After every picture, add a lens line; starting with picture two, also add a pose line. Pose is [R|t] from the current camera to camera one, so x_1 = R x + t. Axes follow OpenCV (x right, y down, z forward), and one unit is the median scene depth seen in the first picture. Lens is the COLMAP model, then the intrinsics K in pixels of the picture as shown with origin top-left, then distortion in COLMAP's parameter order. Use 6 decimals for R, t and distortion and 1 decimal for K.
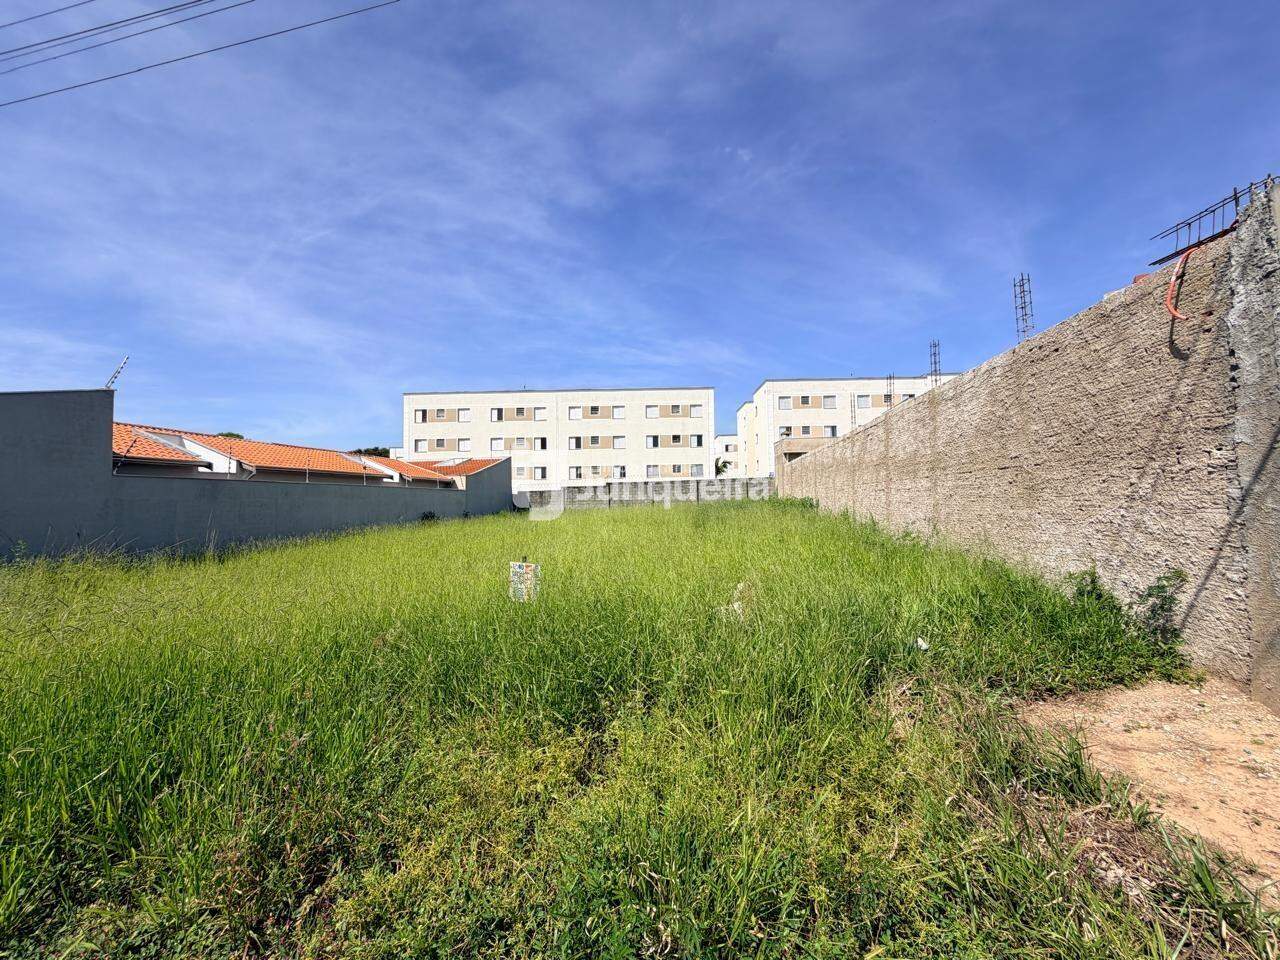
lens RADIAL K [[514.9, 0, 636.8], [0, 514.9, 475.4], [0, 0, 1]] dist [0.003868, -0.000558]
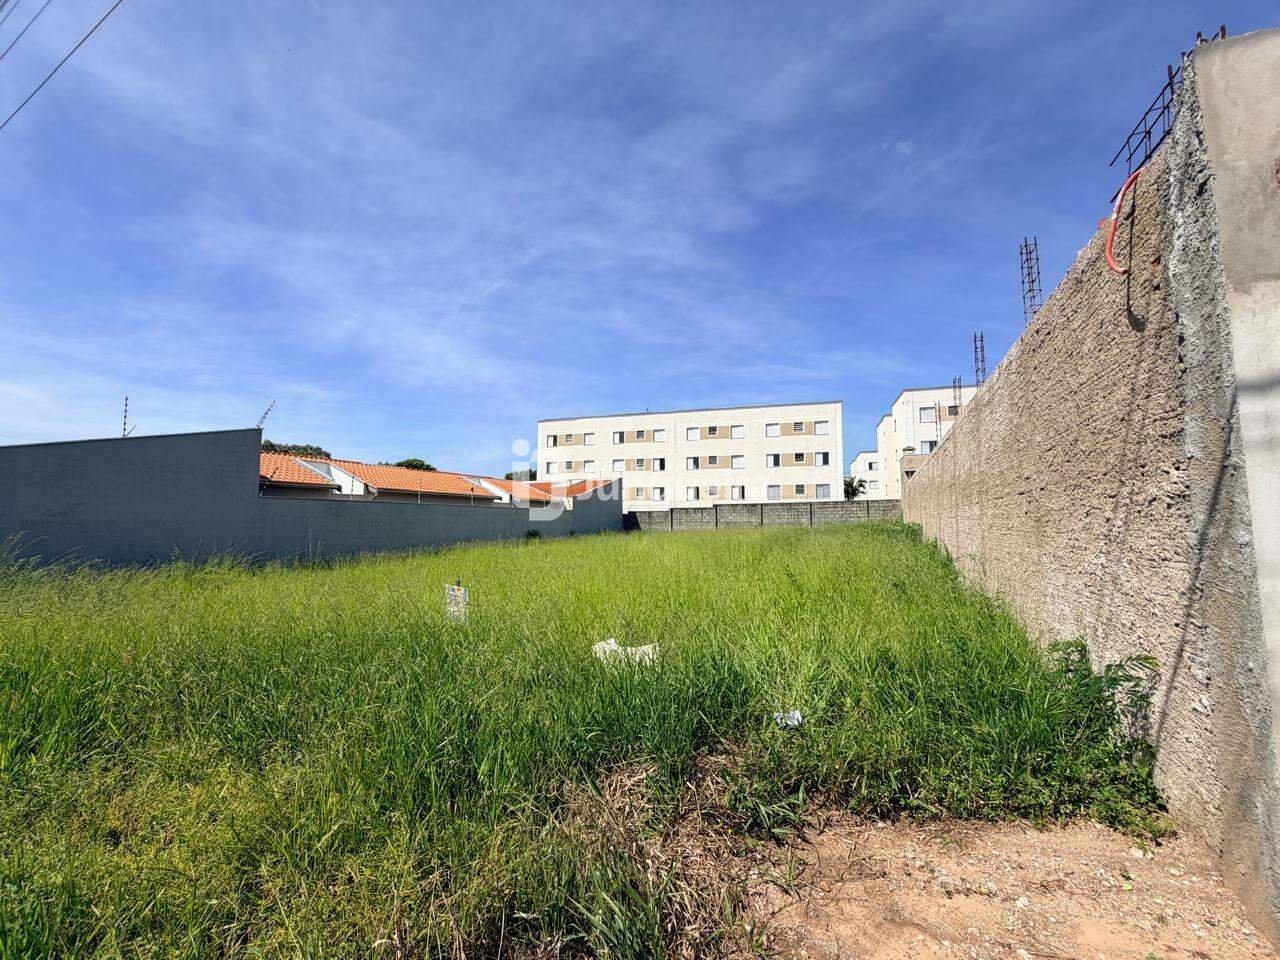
lens RADIAL K [[514.9, 0, 641.5], [0, 514.9, 477.0], [0, 0, 1]] dist [0.003868, -0.000558]
pose [[0.960035, -0.007802, -0.279770, 0.062188], [-0.002188, 0.999372, -0.035380, -0.001539], [0.279870, 0.034578, 0.959415, 0.018924]]
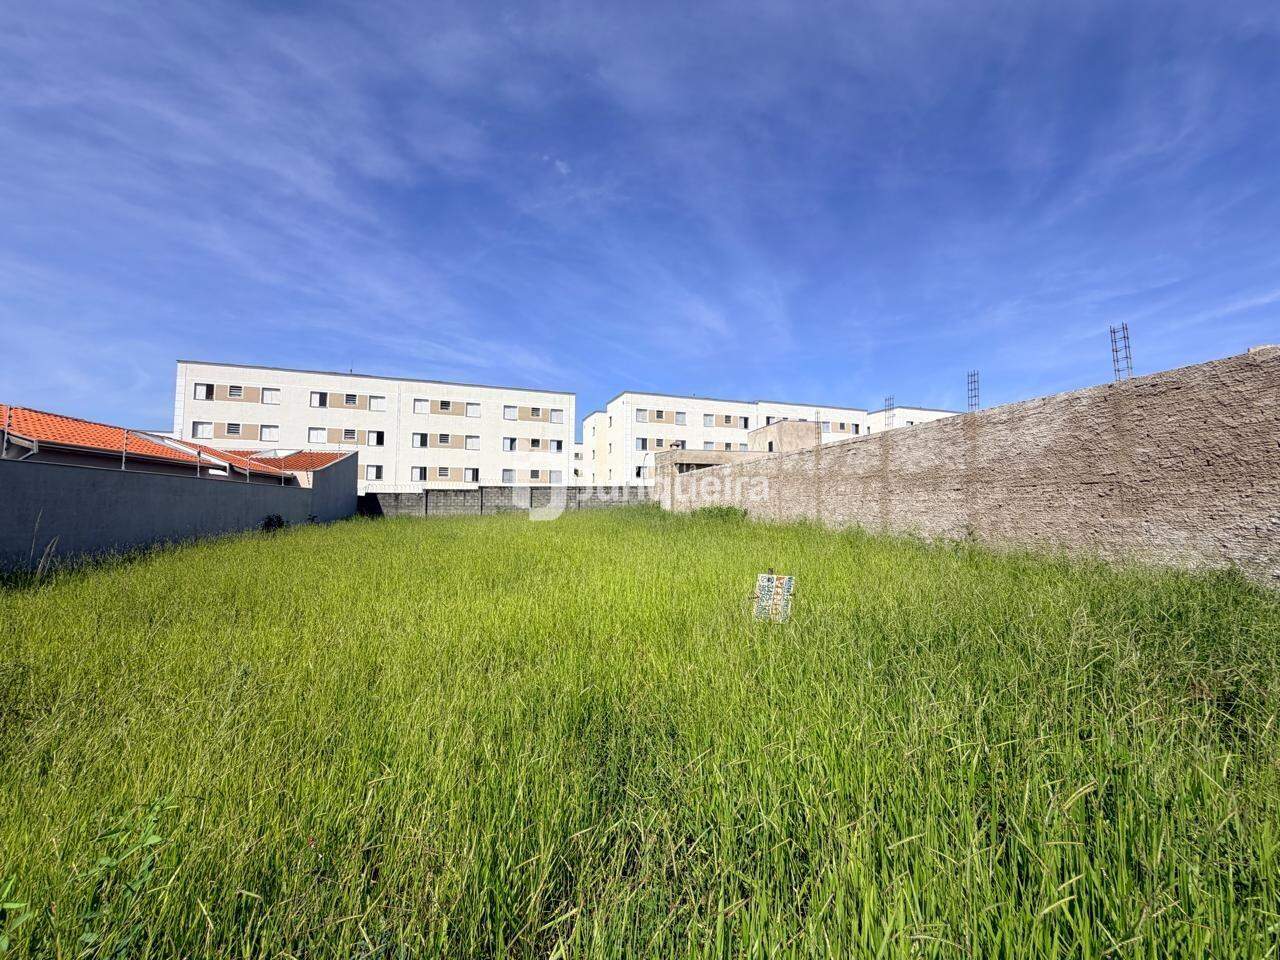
lens RADIAL K [[514.9, 0, 629.8], [0, 514.9, 482.8], [0, 0, 1]] dist [0.003868, -0.000558]
pose [[0.926791, 0.036574, 0.373792, -0.113555], [-0.035682, 0.999320, -0.009308, 0.005328], [-0.373878, -0.004711, 0.927466, 0.046606]]
